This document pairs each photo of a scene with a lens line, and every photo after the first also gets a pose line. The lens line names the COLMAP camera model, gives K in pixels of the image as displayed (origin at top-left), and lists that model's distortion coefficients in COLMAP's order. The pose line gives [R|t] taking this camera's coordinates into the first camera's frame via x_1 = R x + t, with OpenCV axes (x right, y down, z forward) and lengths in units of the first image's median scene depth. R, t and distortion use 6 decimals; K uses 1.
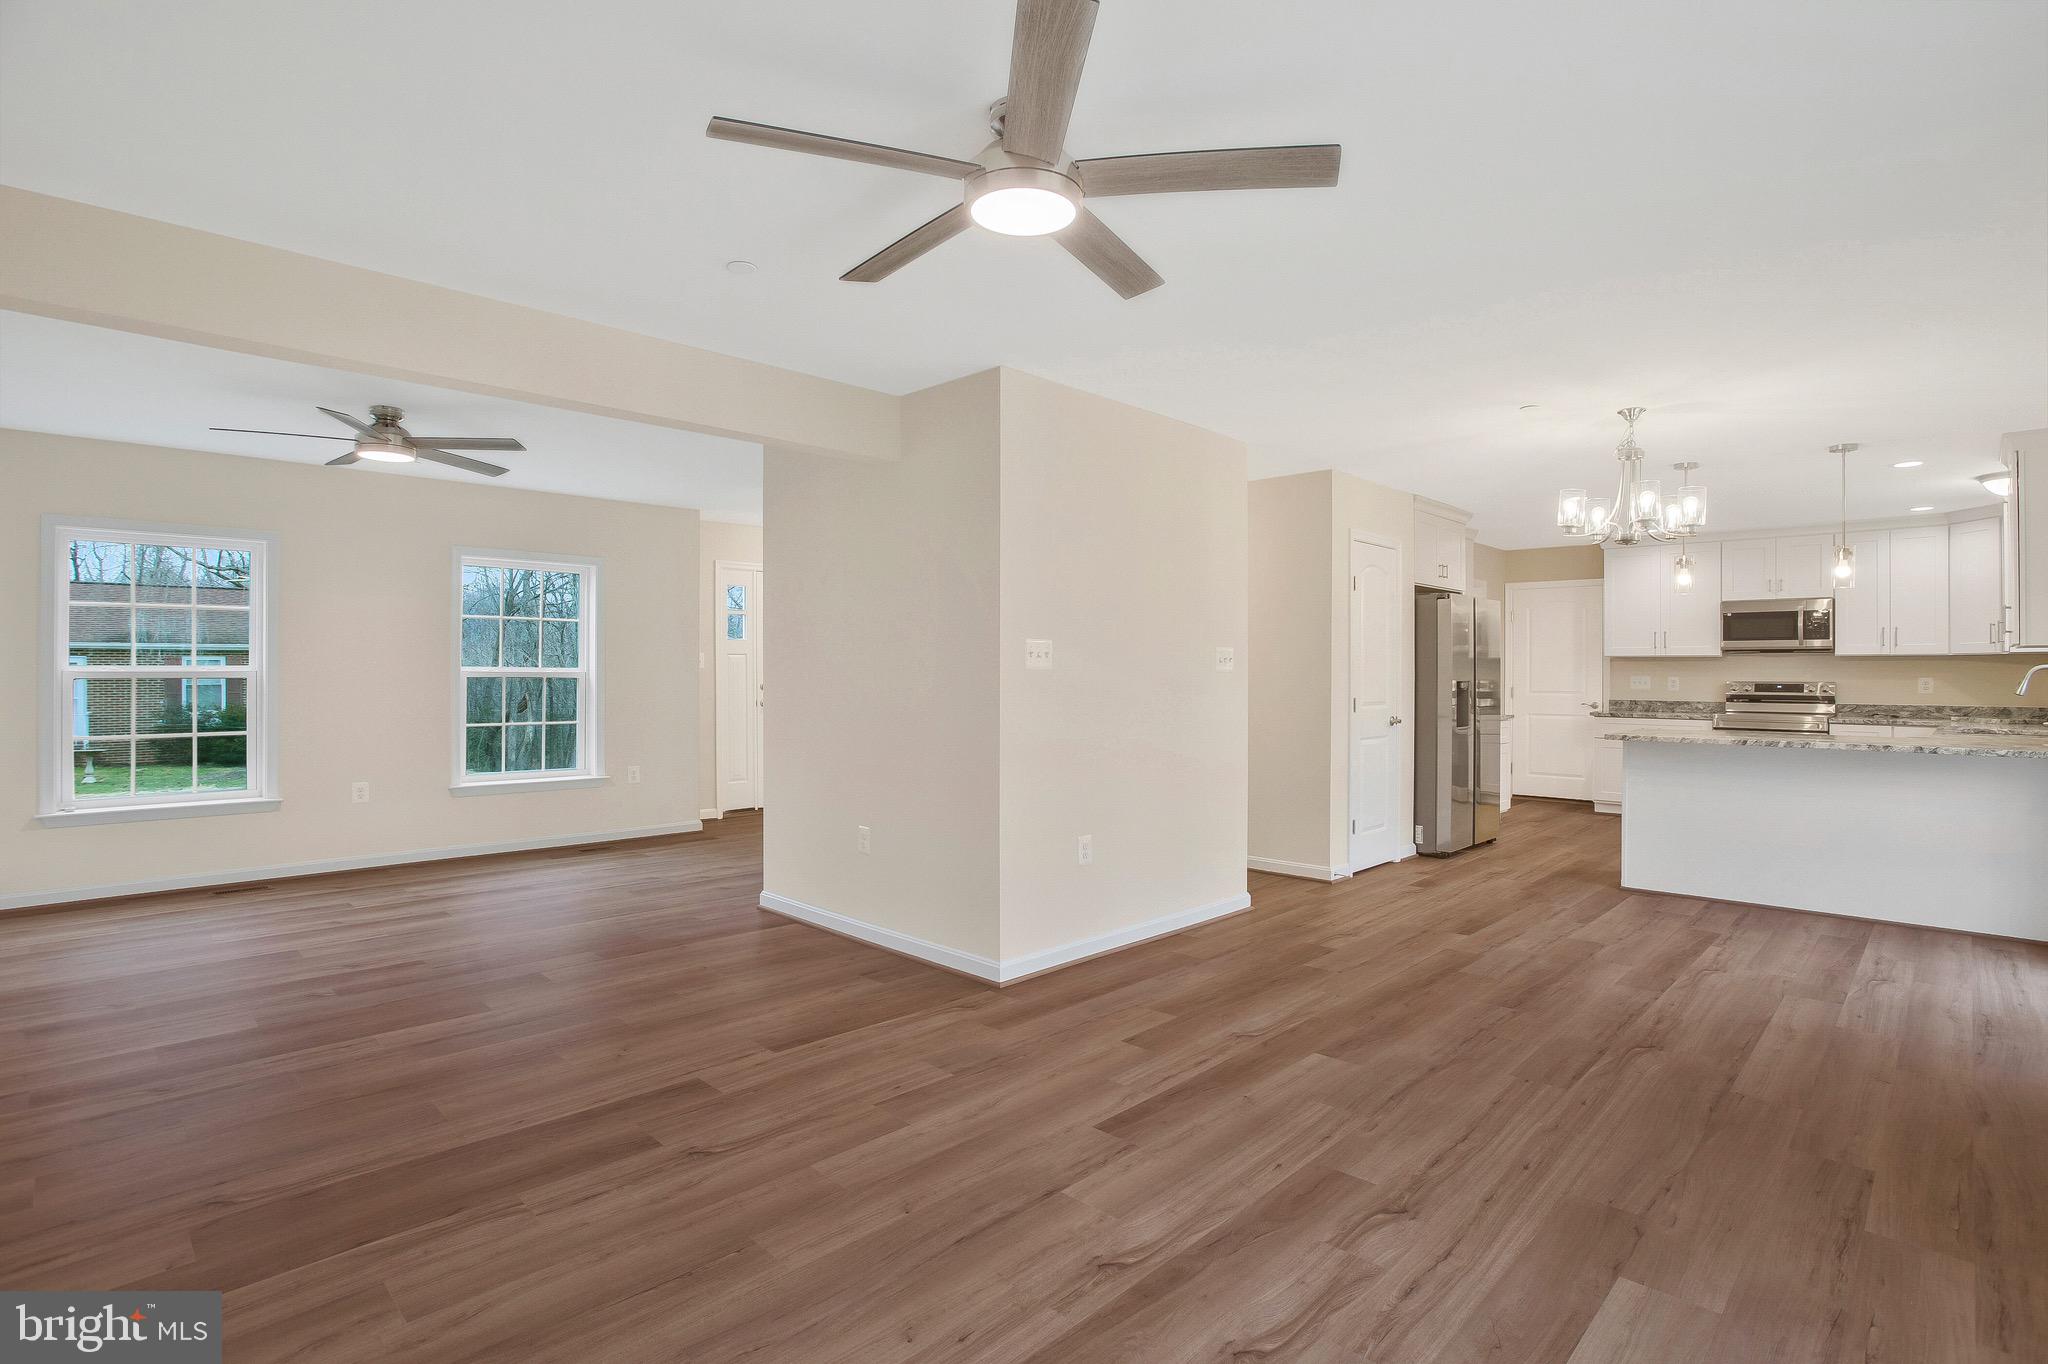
lens RADIAL K [[1003.2, 0, 1042.0], [0, 1003.2, 673.8], [0, 0, 1]] dist [-0.063889, 0.029295]
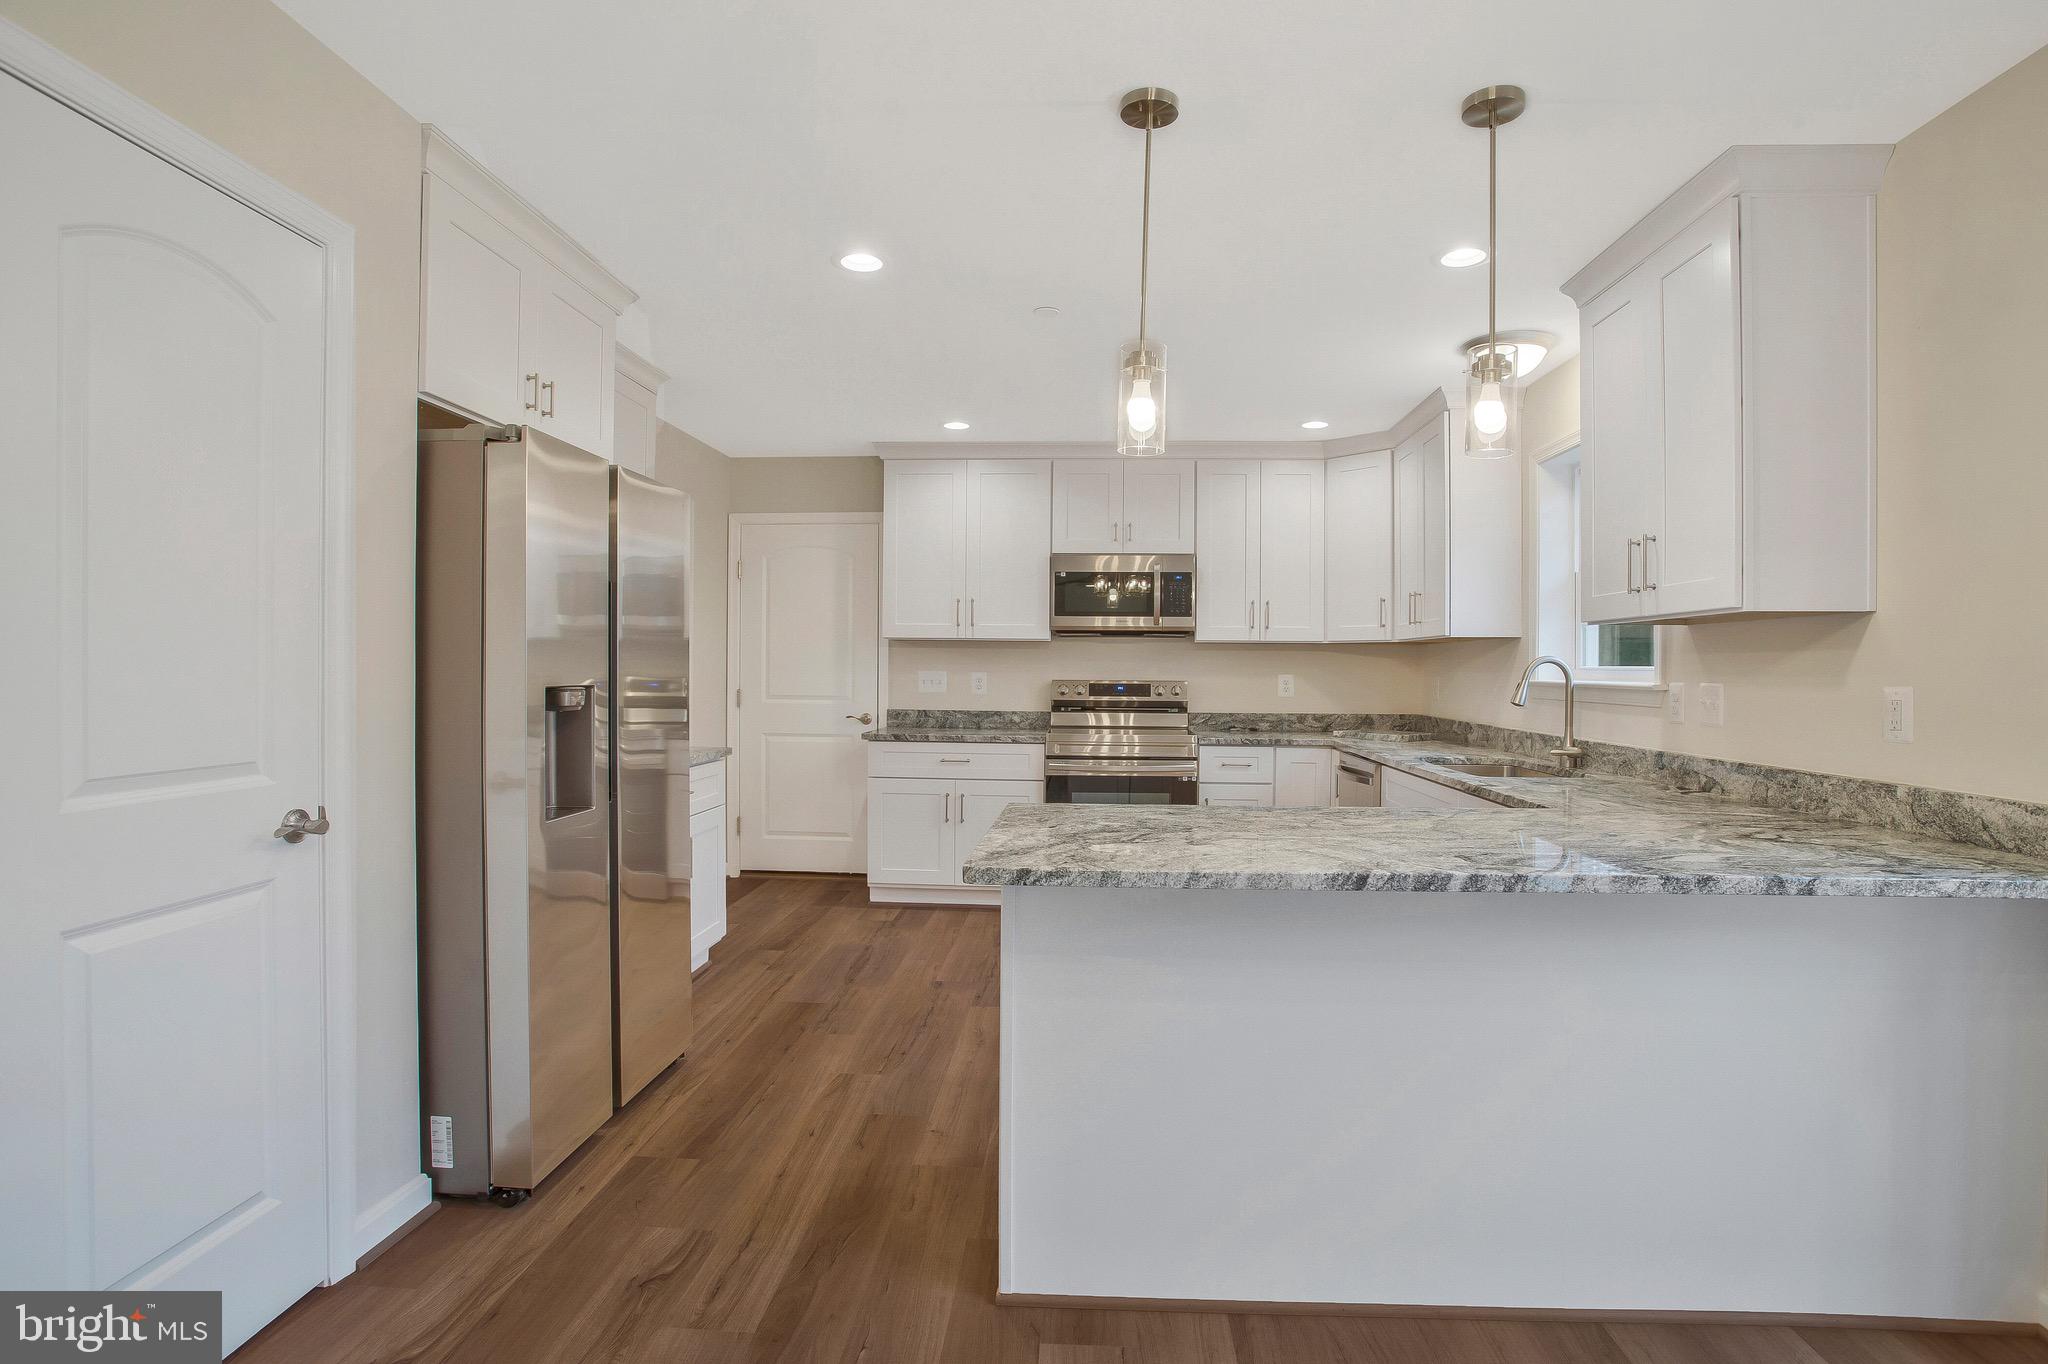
lens RADIAL K [[1003.2, 0, 1042.0], [0, 1003.2, 673.8], [0, 0, 1]] dist [-0.063889, 0.029295]
pose [[0.754568, -0.000374, 0.656222, 0.265344], [-0.004482, 0.999974, 0.005723, -0.000147], [-0.656207, -0.007260, 0.754546, 0.517690]]
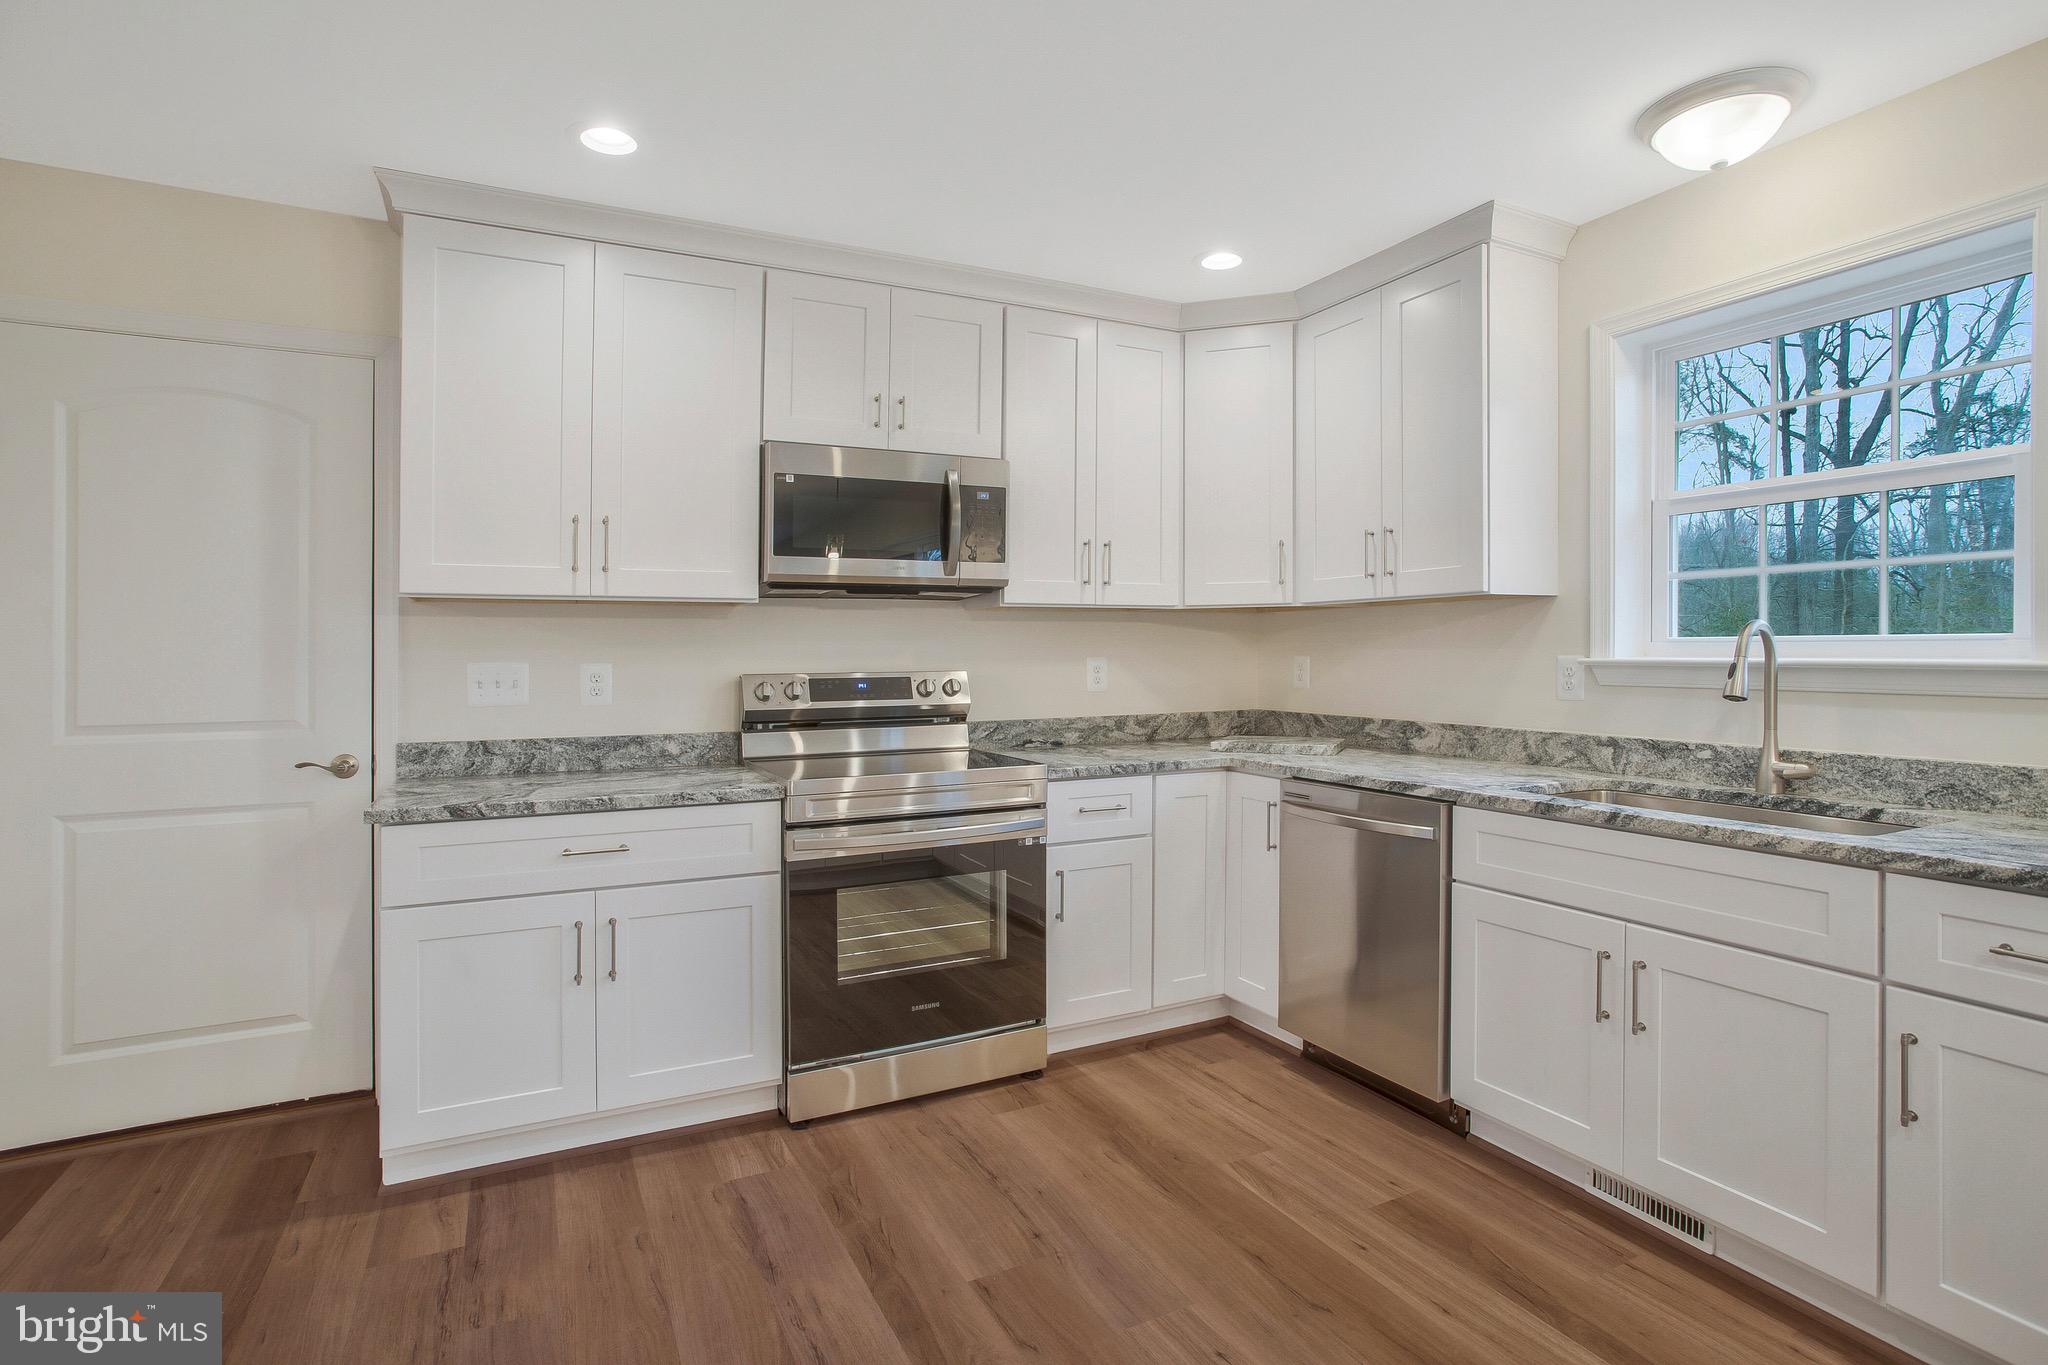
lens RADIAL K [[1022.7, 0, 1028.2], [0, 1022.7, 637.7], [0, 0, 1]] dist [-0.069674, 0.034124]
pose [[0.329899, 0.008771, 0.943975, 0.394789], [0.010213, 0.999865, -0.012860, 0.000120], [-0.943961, 0.013884, 0.329765, 0.803135]]
